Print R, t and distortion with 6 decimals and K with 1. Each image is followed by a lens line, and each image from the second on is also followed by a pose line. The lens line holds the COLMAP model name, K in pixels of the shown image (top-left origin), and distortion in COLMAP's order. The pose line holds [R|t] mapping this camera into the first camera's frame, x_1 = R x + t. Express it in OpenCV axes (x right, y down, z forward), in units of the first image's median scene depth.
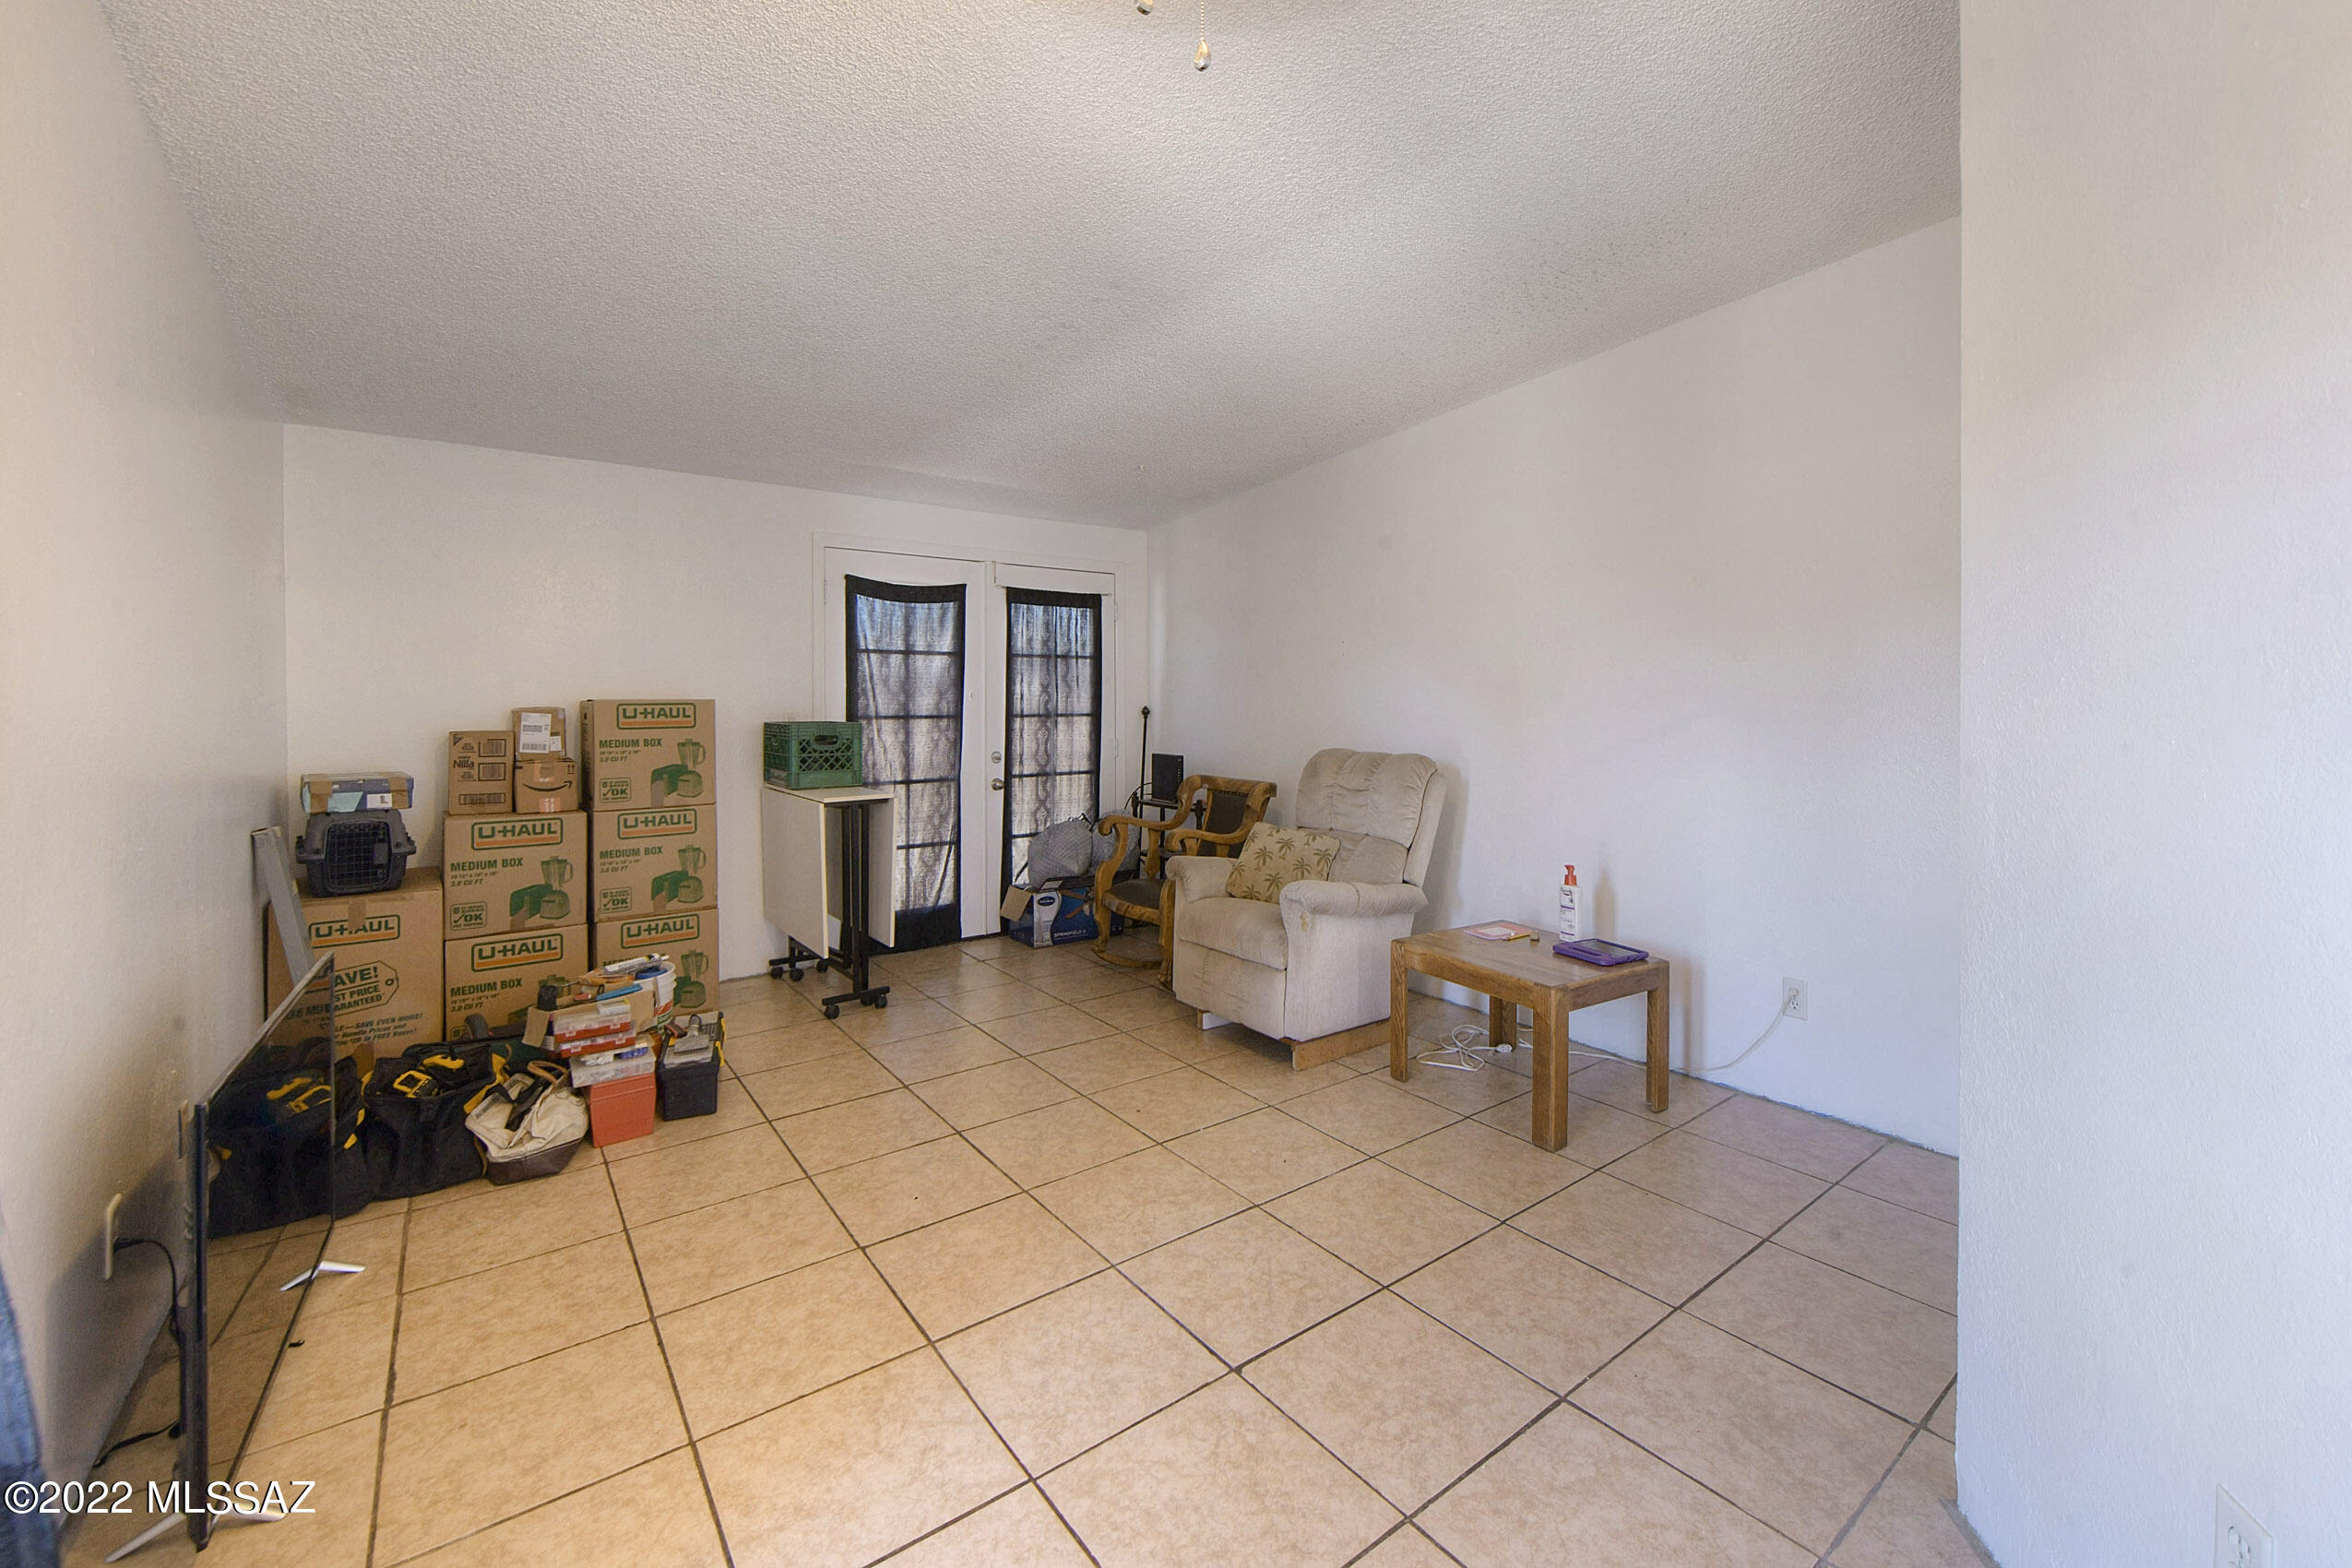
lens RADIAL K [[958.9, 0, 1206.5], [0, 958.9, 716.0], [0, 0, 1]] dist [0.000689, -0.000148]
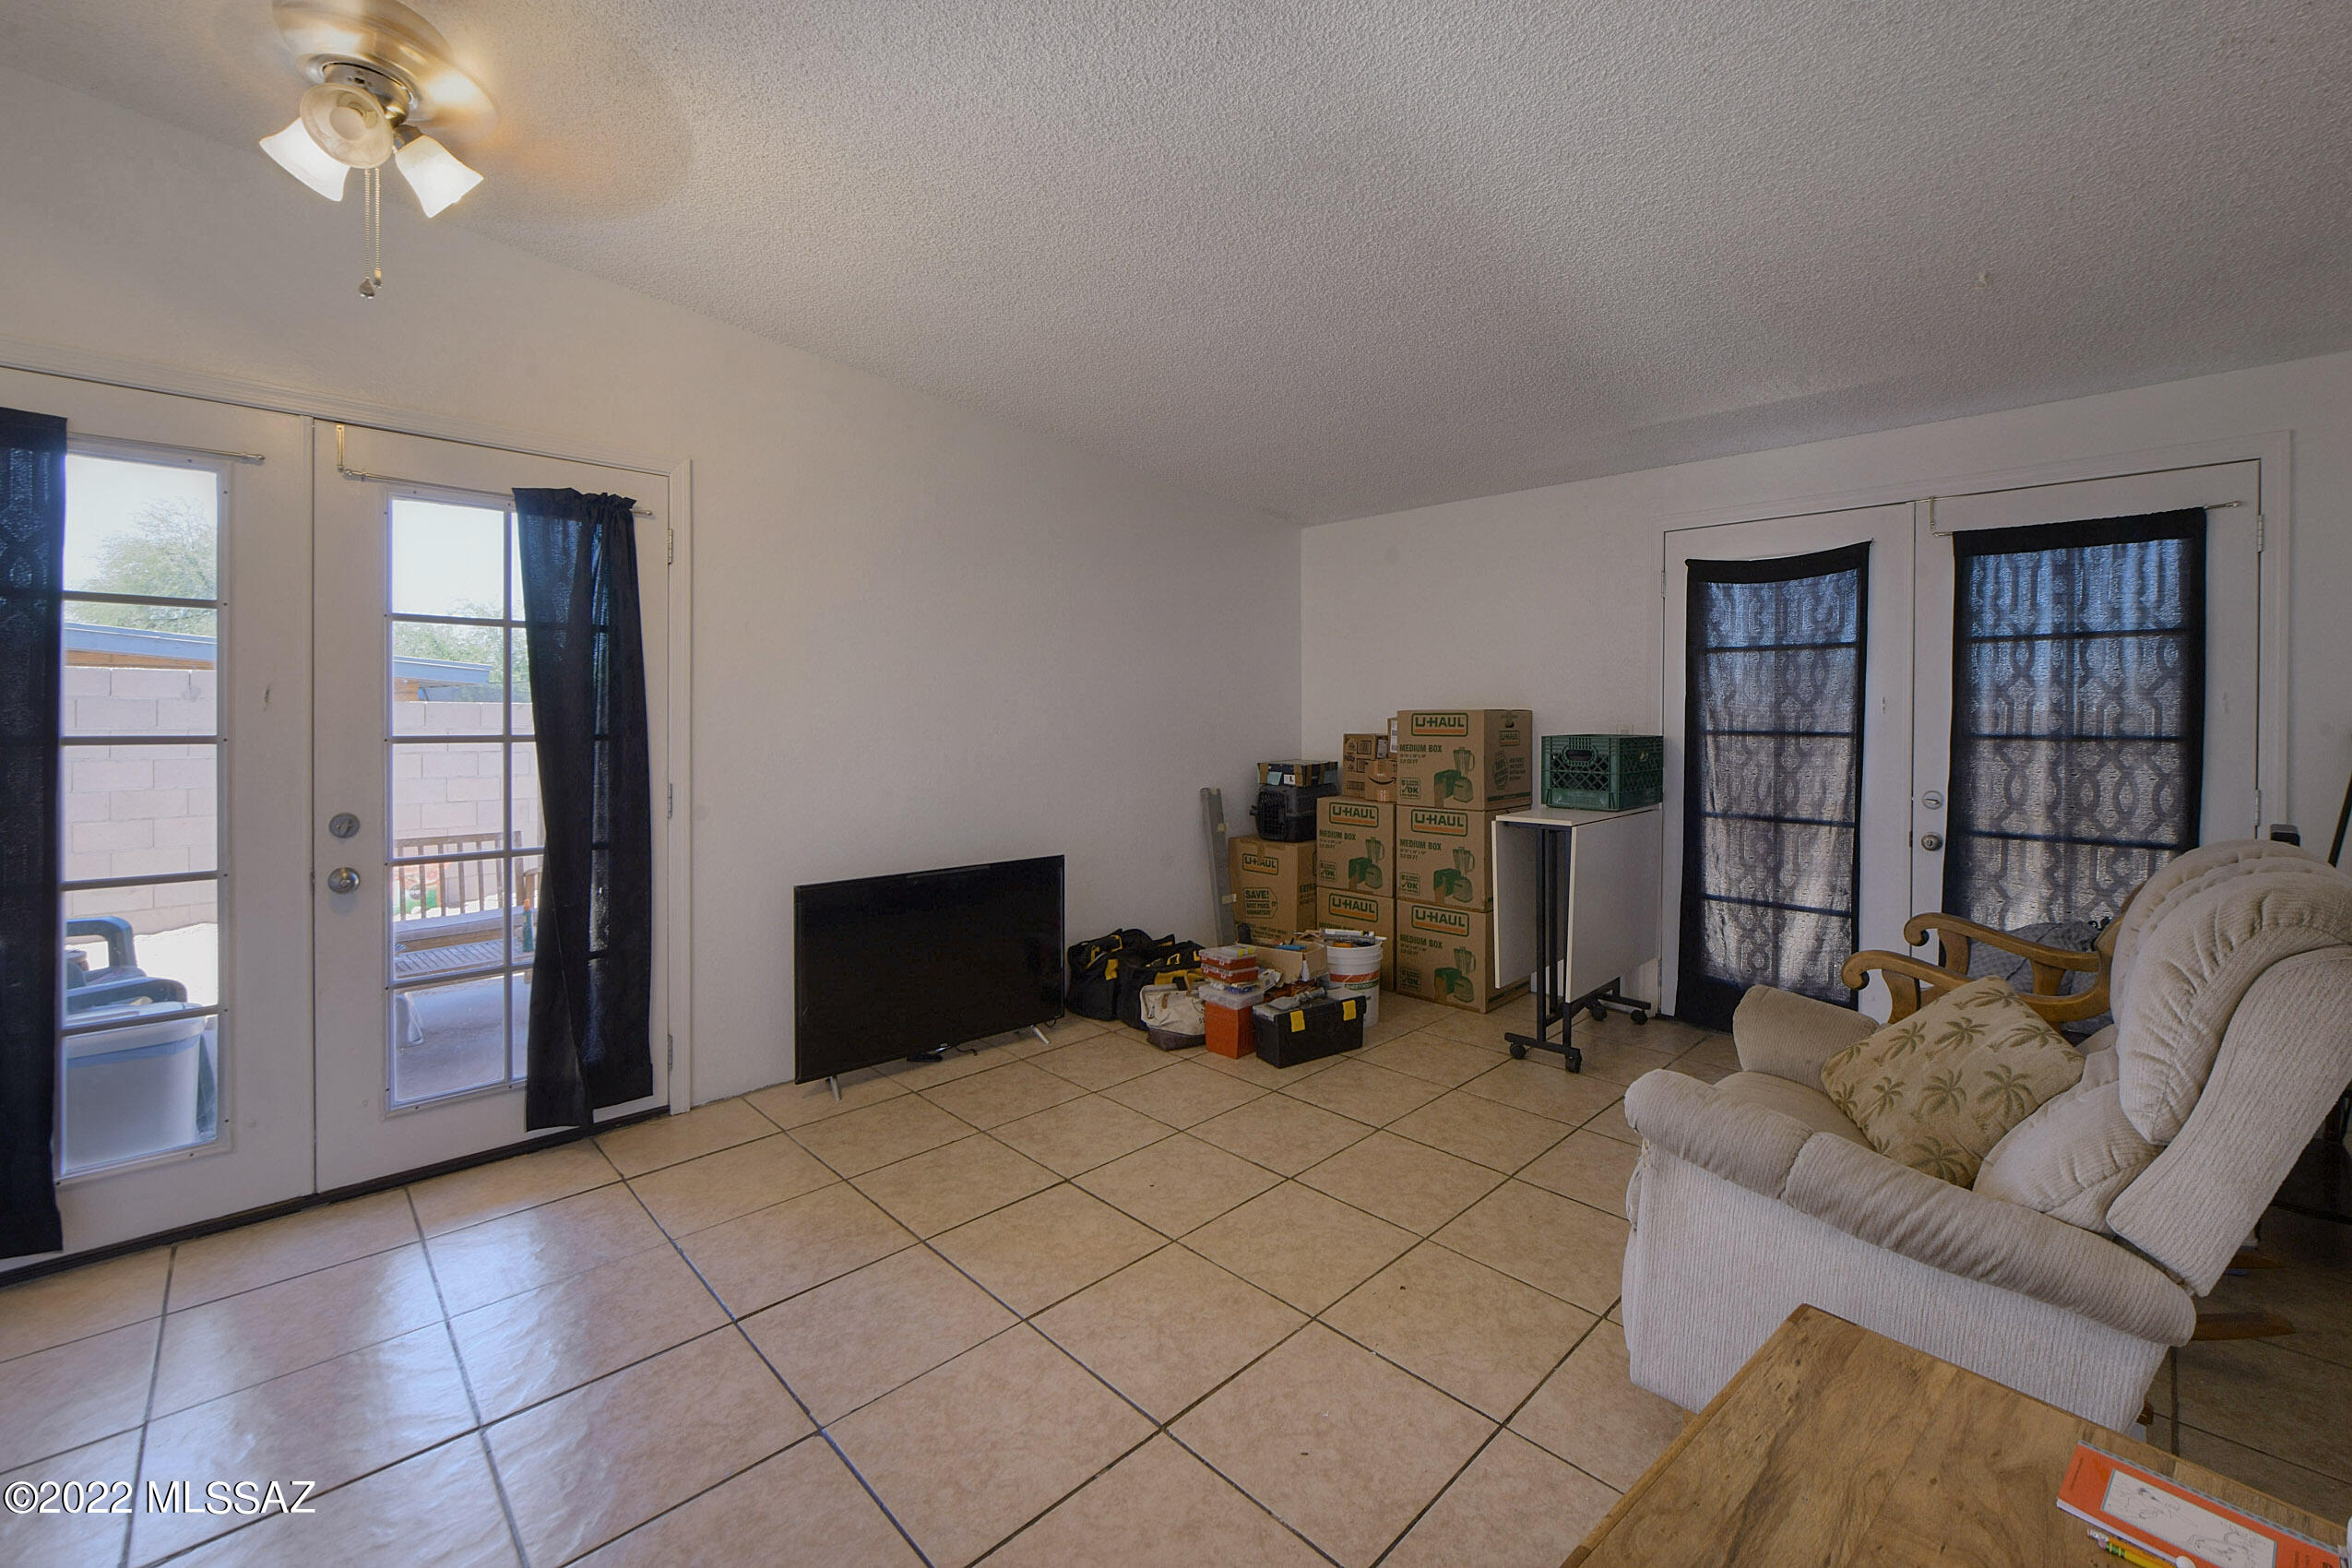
lens RADIAL K [[958.9, 0, 1225.2], [0, 958.9, 709.9], [0, 0, 1]] dist [0.000689, -0.000148]
pose [[0.142055, 0.000949, -0.989858, 0.495493], [-0.016676, 0.999860, -0.001435, -0.011814], [0.989718, 0.016711, 0.142051, 0.611649]]
